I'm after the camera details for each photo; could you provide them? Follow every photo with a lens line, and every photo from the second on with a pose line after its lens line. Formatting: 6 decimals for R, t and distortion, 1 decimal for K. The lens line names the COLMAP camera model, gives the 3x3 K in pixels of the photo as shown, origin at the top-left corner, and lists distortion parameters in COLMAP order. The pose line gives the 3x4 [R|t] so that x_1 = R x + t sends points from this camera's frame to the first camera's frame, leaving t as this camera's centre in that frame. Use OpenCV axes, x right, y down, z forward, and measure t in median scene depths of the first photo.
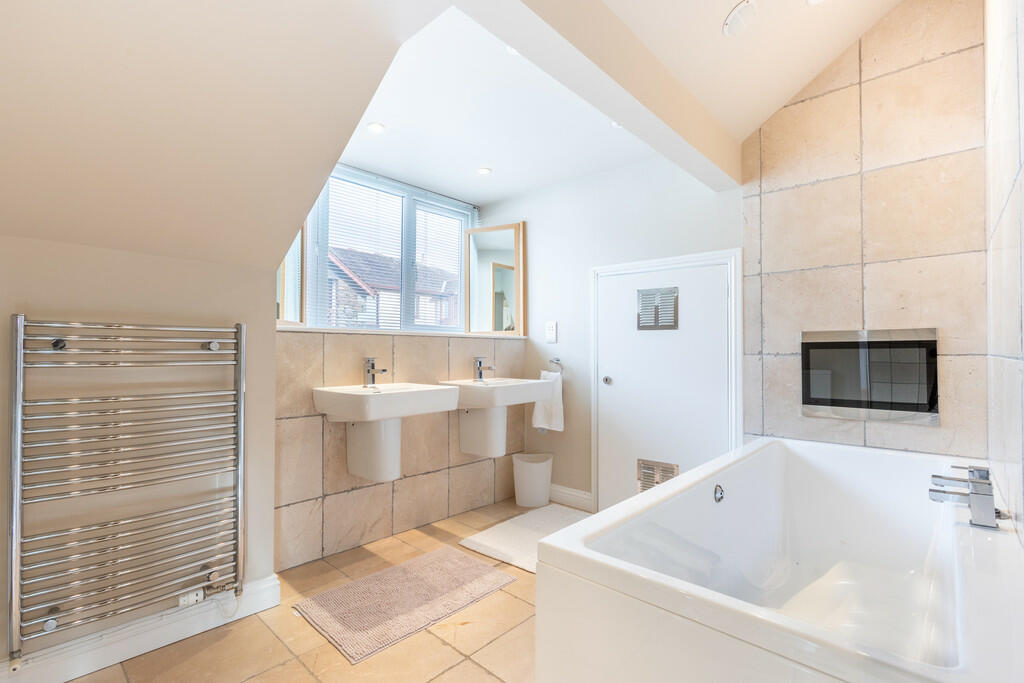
lens RADIAL K [[467.5, 0, 512.0], [0, 467.5, 341.5], [0, 0, 1]] dist [-0.000057, 0.000119]
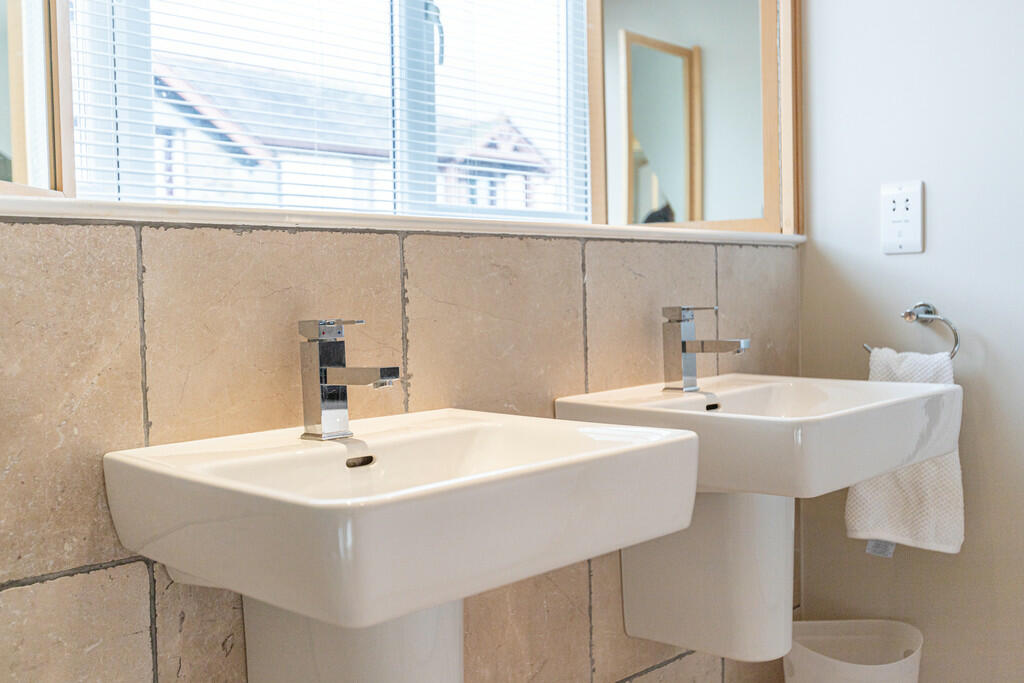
lens RADIAL K [[995.9, 0, 512.0], [0, 995.9, 341.5], [0, 0, 1]] dist [-0.000102, -0.004913]
pose [[0.998702, -0.018473, -0.047475, -0.141112], [0.021928, 0.997066, 0.073335, 0.006999], [0.045981, -0.074280, 0.996177, 0.372916]]
